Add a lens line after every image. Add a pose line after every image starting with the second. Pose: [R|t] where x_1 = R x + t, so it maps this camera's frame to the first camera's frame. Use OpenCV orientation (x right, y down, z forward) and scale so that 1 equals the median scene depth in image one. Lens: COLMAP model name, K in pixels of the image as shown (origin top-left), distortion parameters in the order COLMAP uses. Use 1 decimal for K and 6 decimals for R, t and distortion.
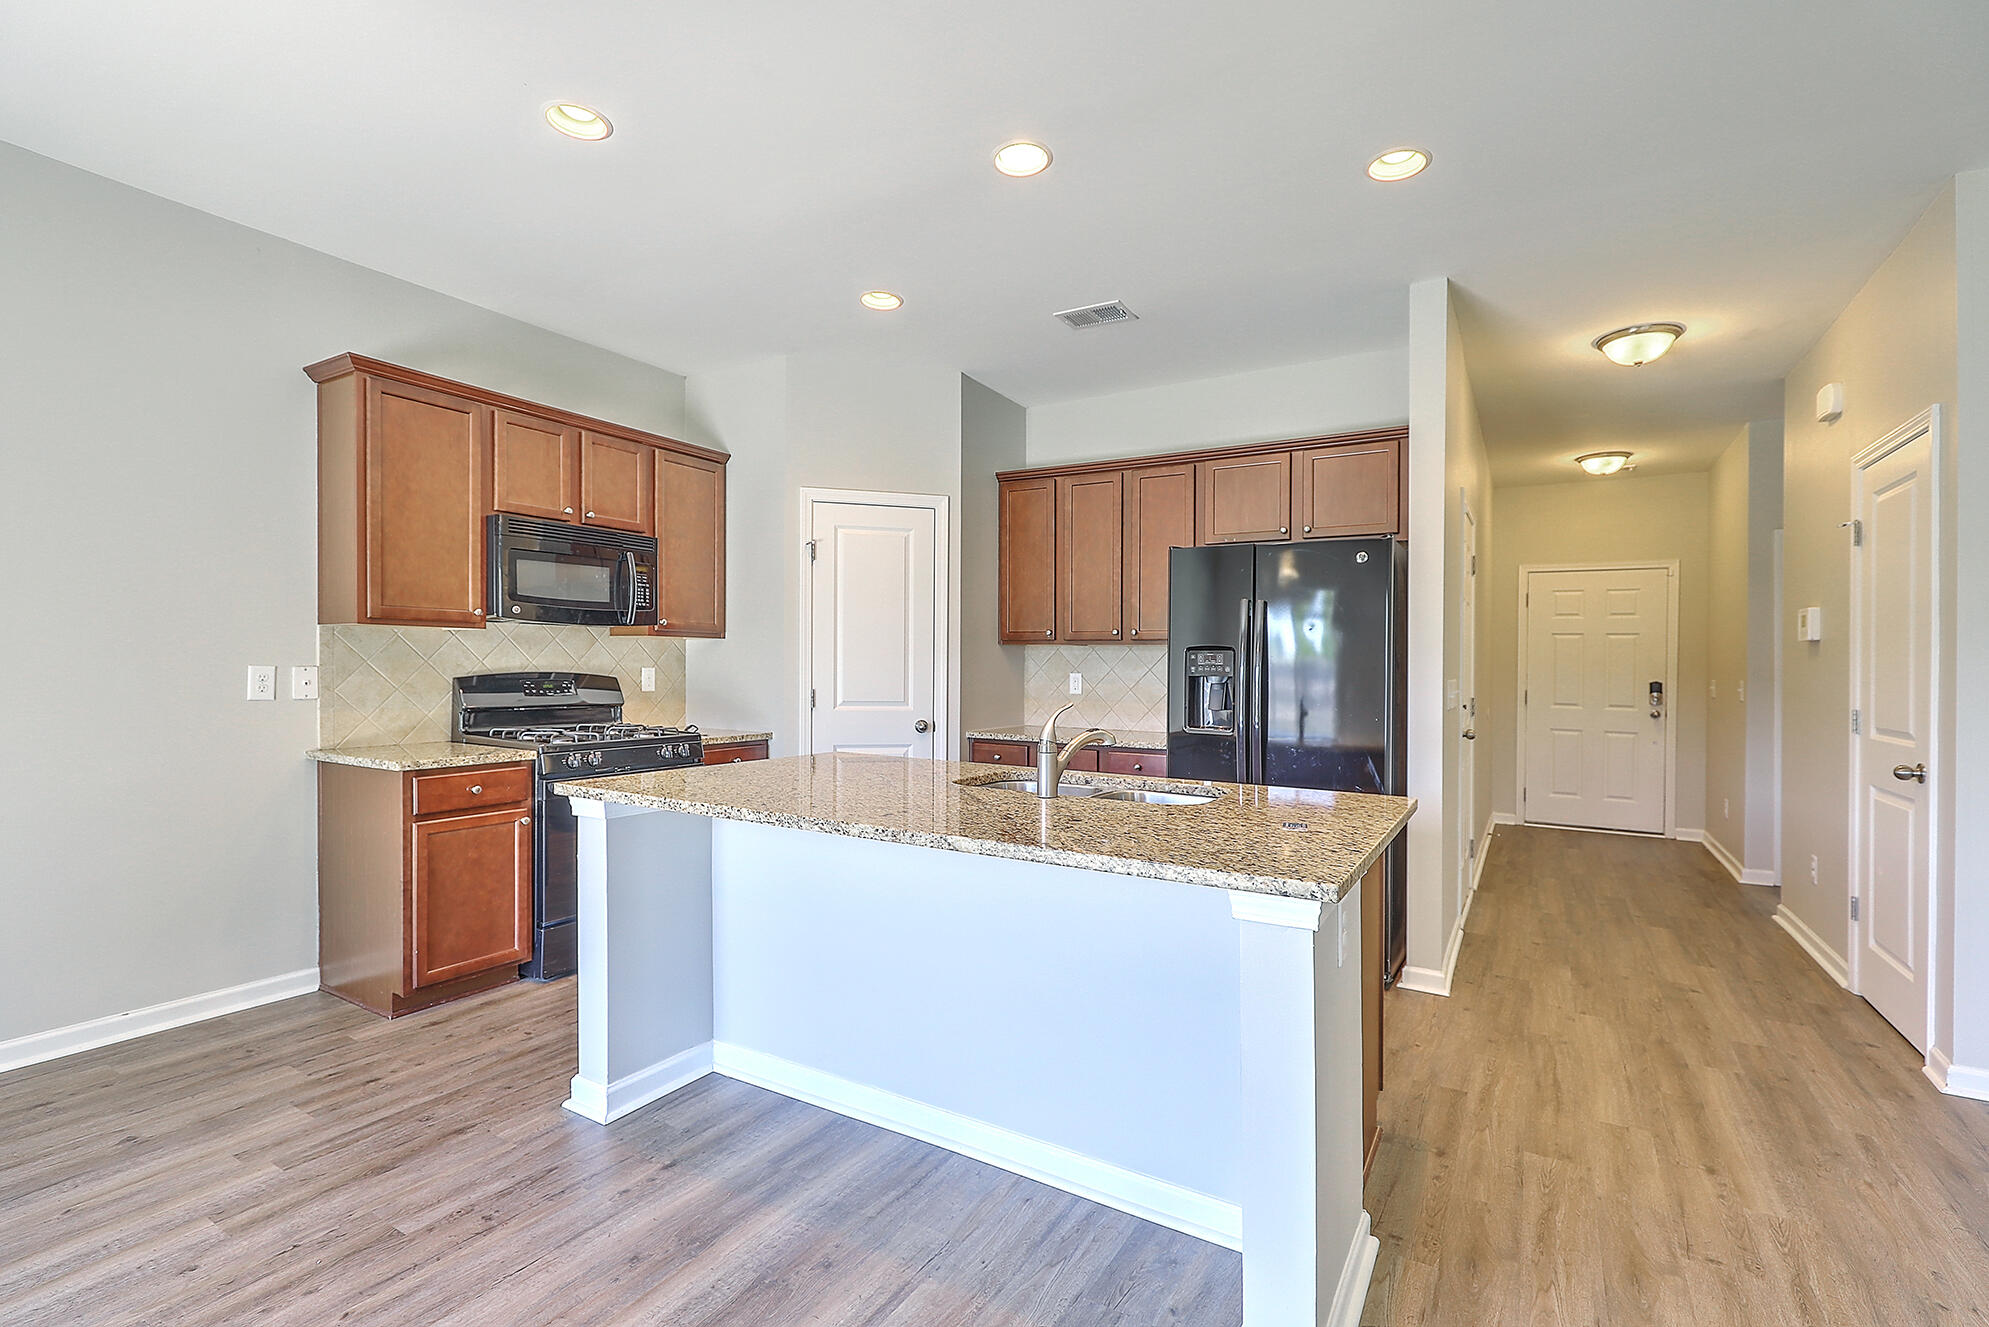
lens RADIAL K [[897.5, 0, 994.5], [0, 897.5, 663.5], [0, 0, 1]] dist [-0.001904, -0.000816]
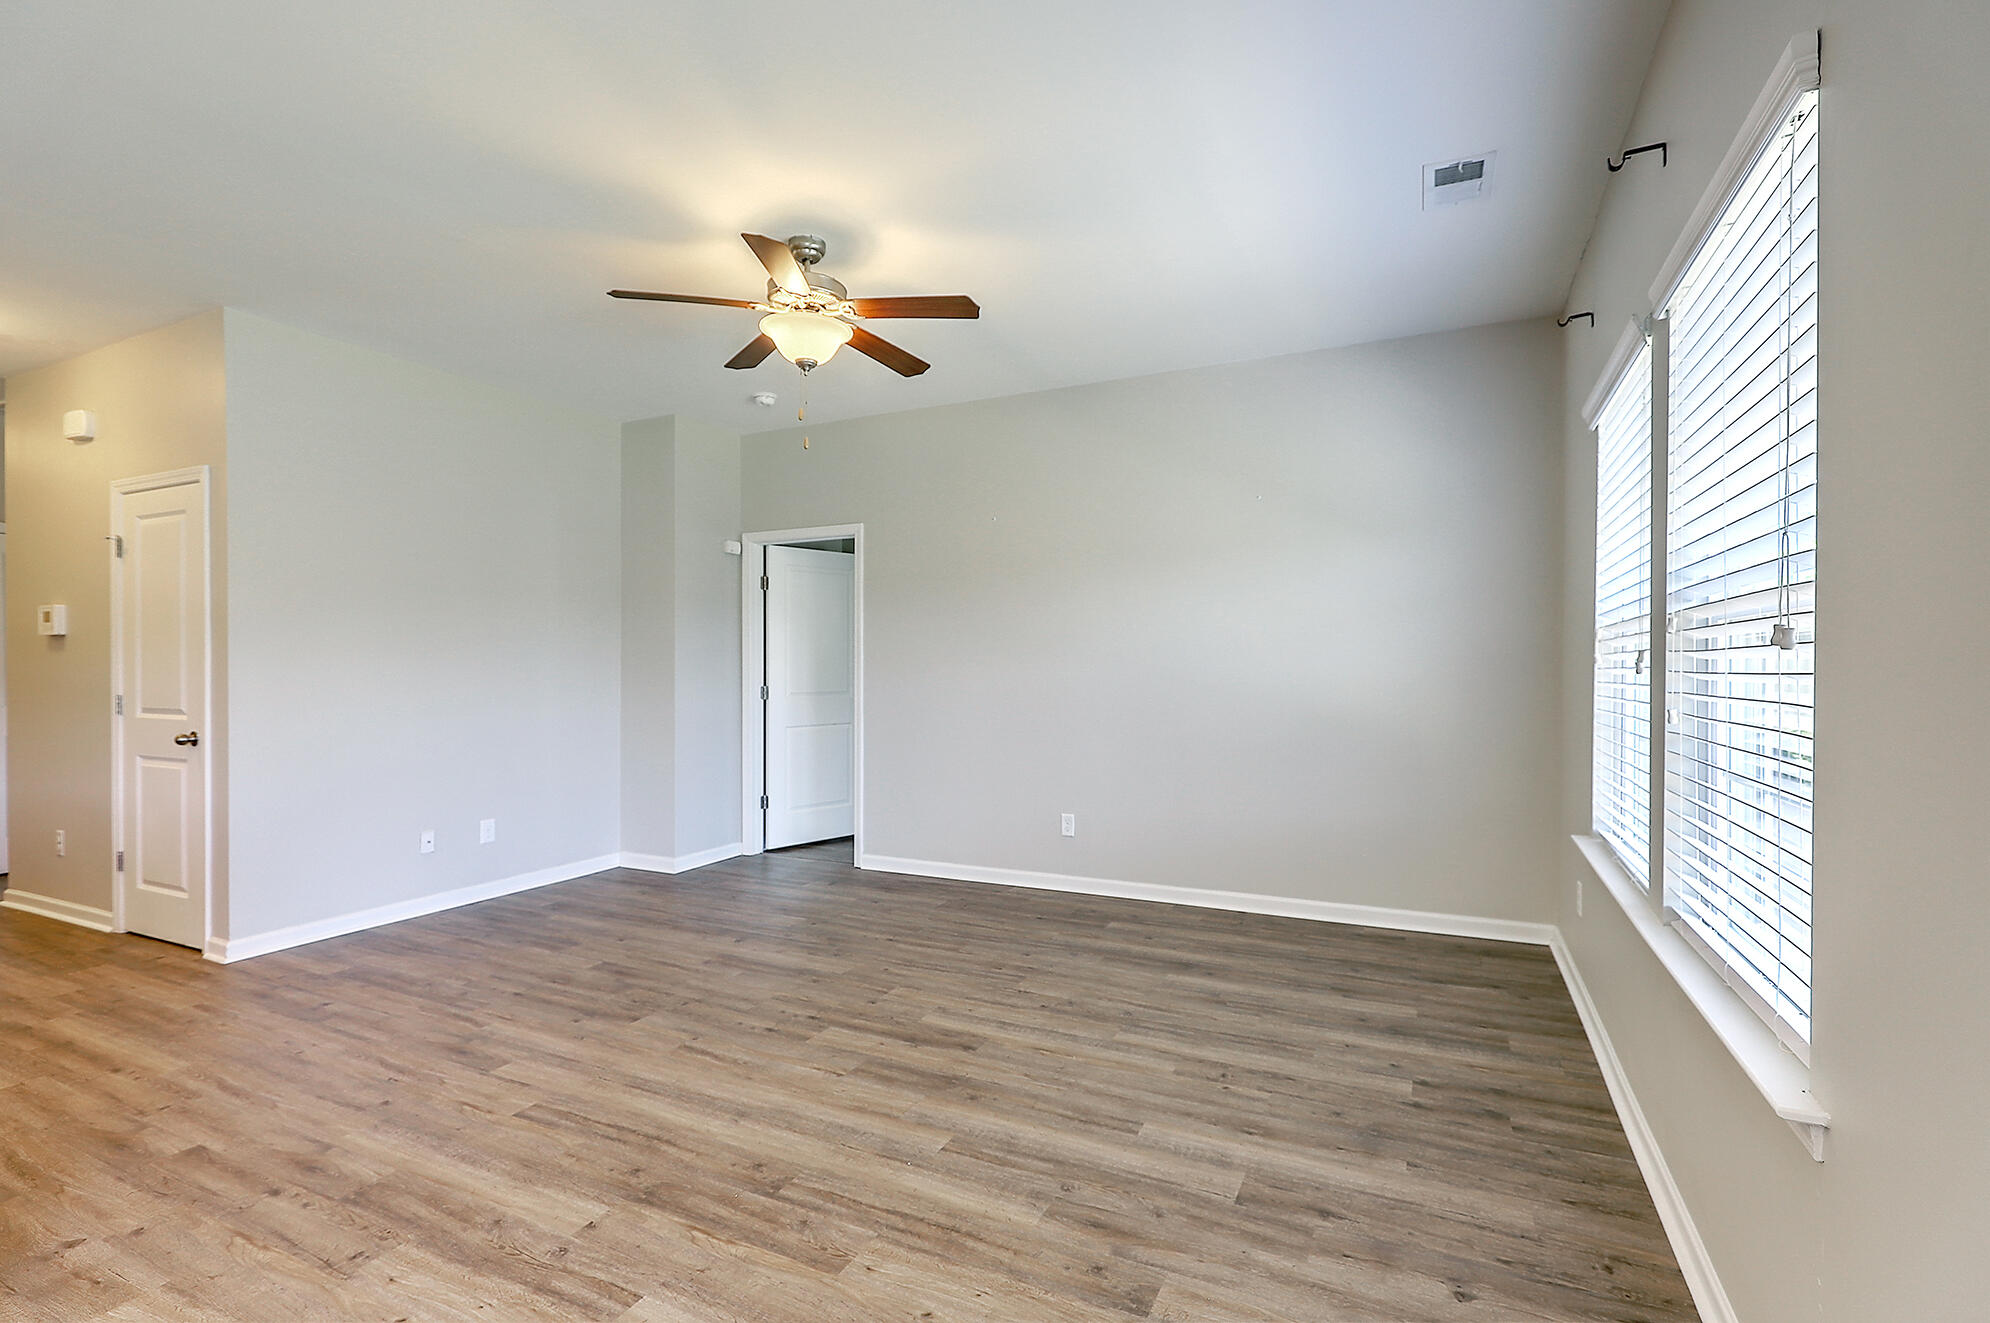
lens RADIAL K [[905.6, 0, 995.0], [0, 905.6, 661.5], [0, 0, 1]] dist [-0.000121, -0.000163]
pose [[-0.081986, -0.008707, 0.996595, -0.417439], [0.000239, 0.999962, 0.008756, -0.003903], [-0.996633, 0.000956, -0.081980, -0.078895]]
